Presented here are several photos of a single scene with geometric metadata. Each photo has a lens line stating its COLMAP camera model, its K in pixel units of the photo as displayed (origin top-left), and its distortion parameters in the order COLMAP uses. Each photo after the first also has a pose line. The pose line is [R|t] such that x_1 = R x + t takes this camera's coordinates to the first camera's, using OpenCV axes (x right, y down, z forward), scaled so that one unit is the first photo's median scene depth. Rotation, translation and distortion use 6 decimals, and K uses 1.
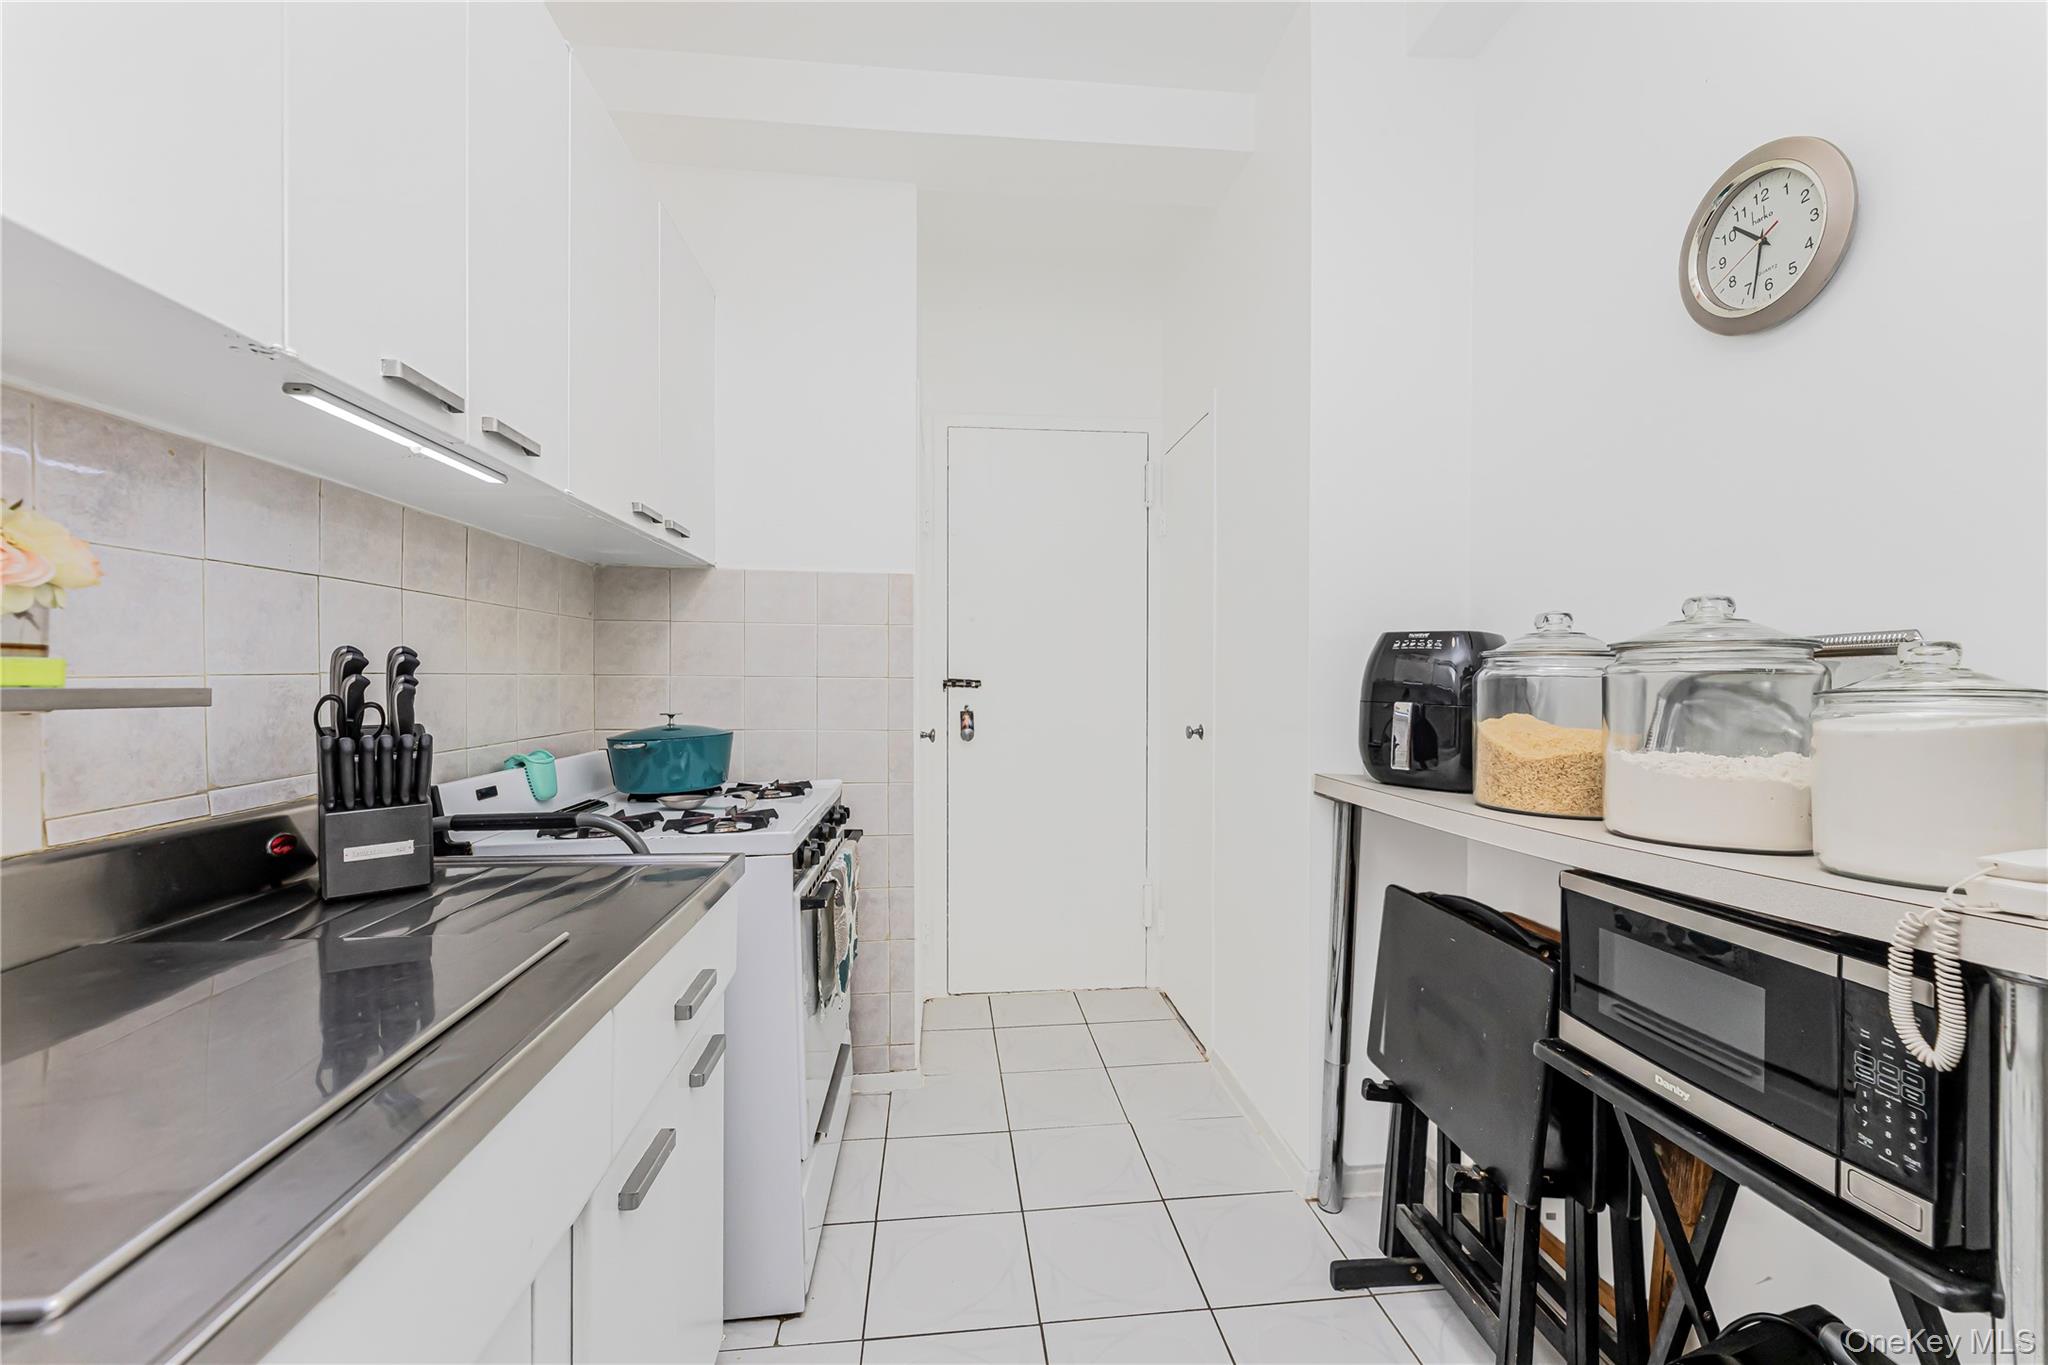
lens RADIAL K [[824.2, 0, 1024.0], [0, 824.2, 672.0], [0, 0, 1]] dist [-0.003246, 0.000011]
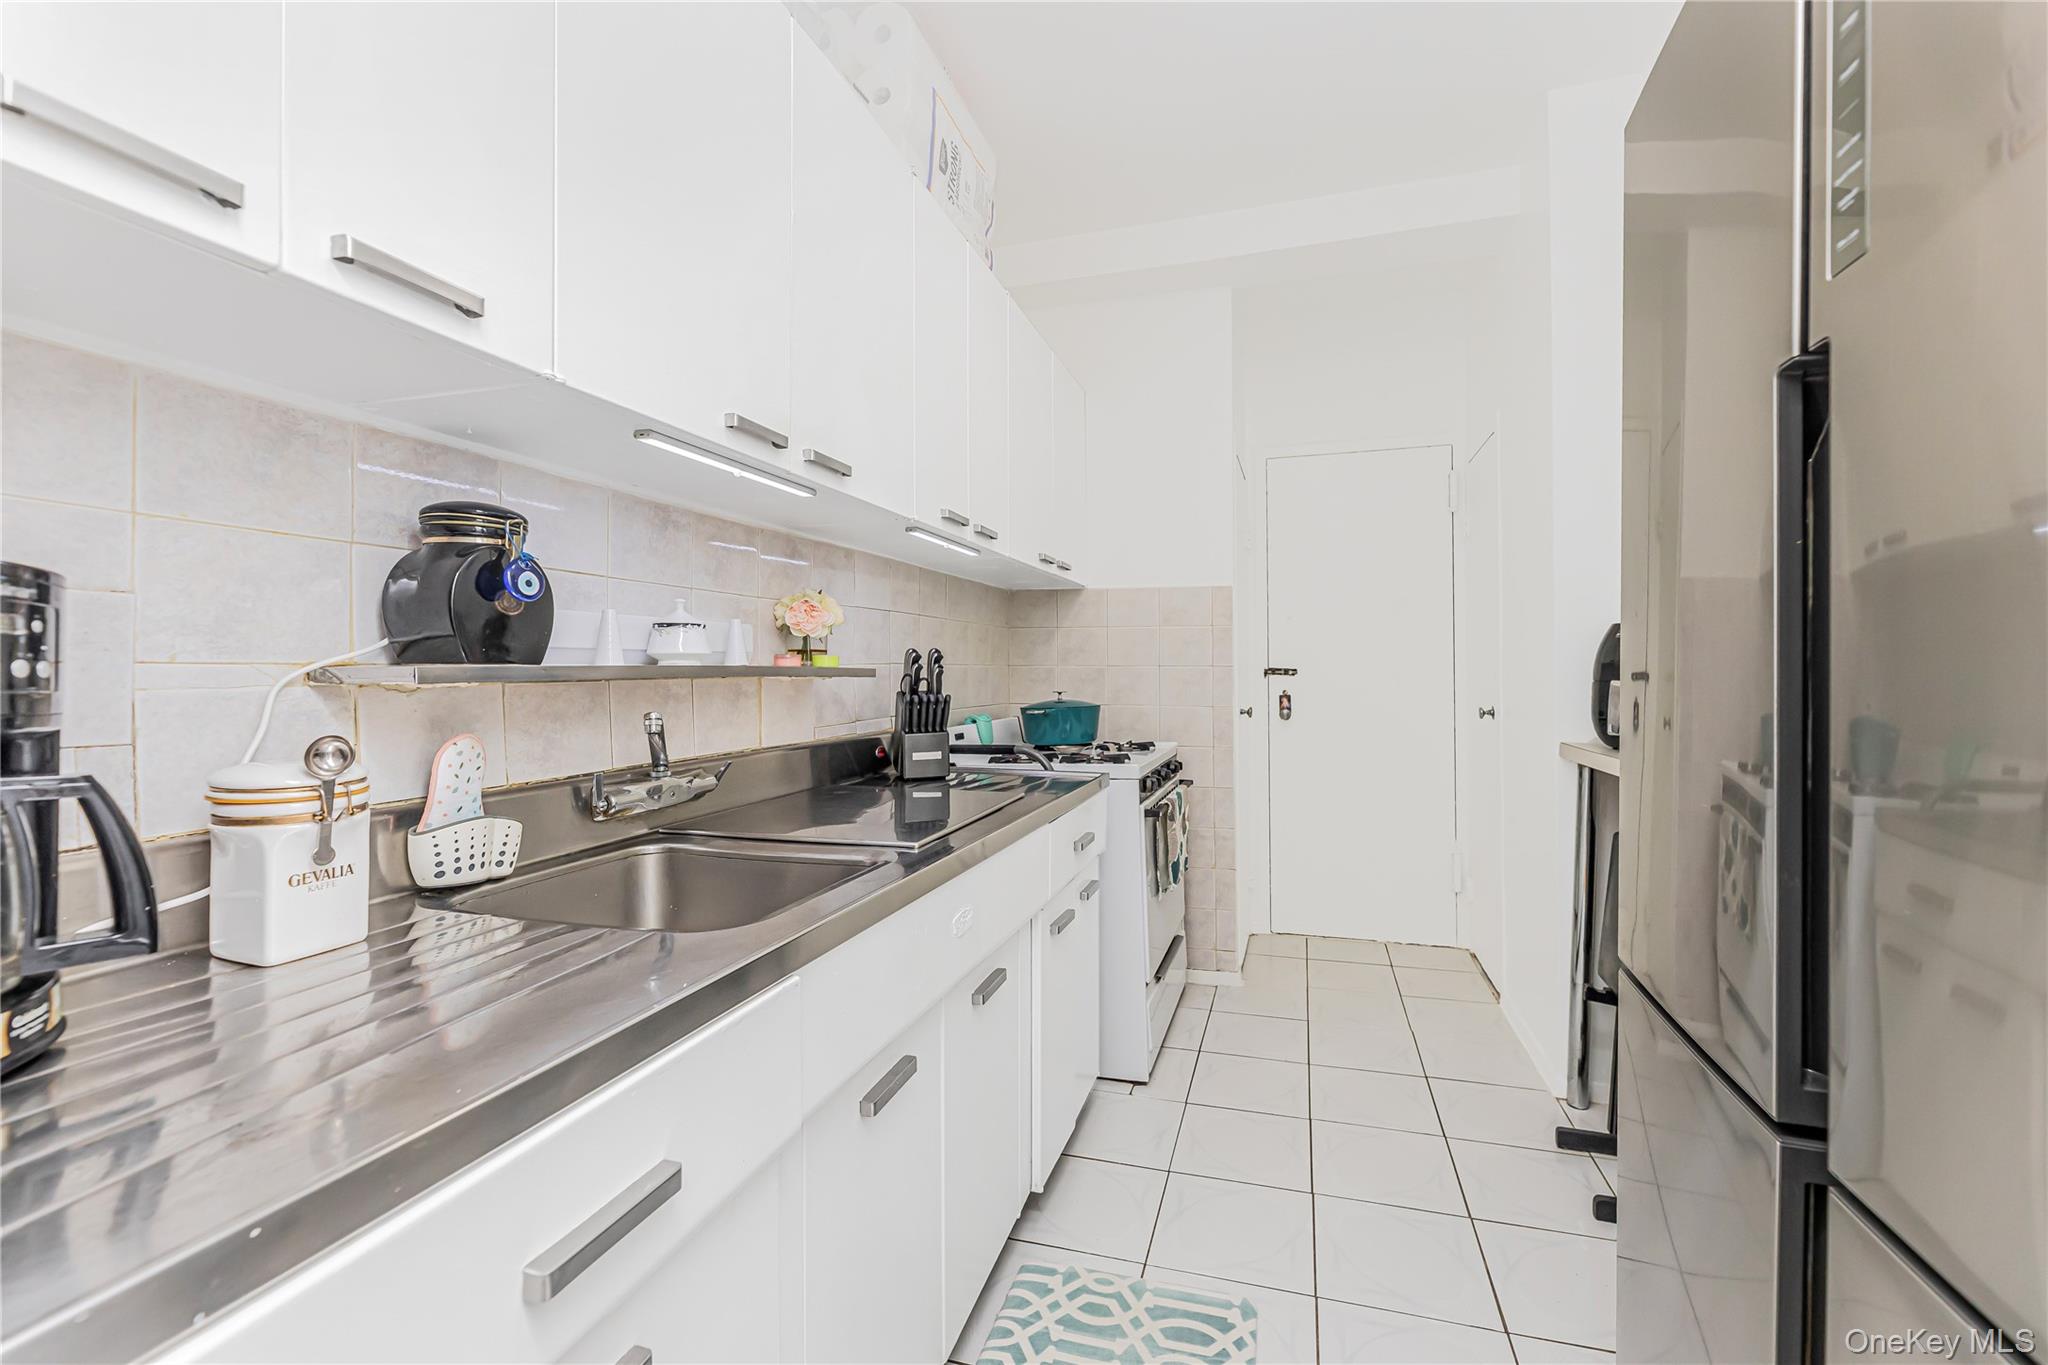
lens RADIAL K [[824.2, 0, 1024.0], [0, 824.2, 672.0], [0, 0, 1]] dist [-0.003246, 0.000011]
pose [[0.911227, -0.004010, -0.411884, 0.127289], [0.006727, 0.999964, 0.005146, 0.009252], [0.411849, -0.007460, 0.911222, -0.394710]]
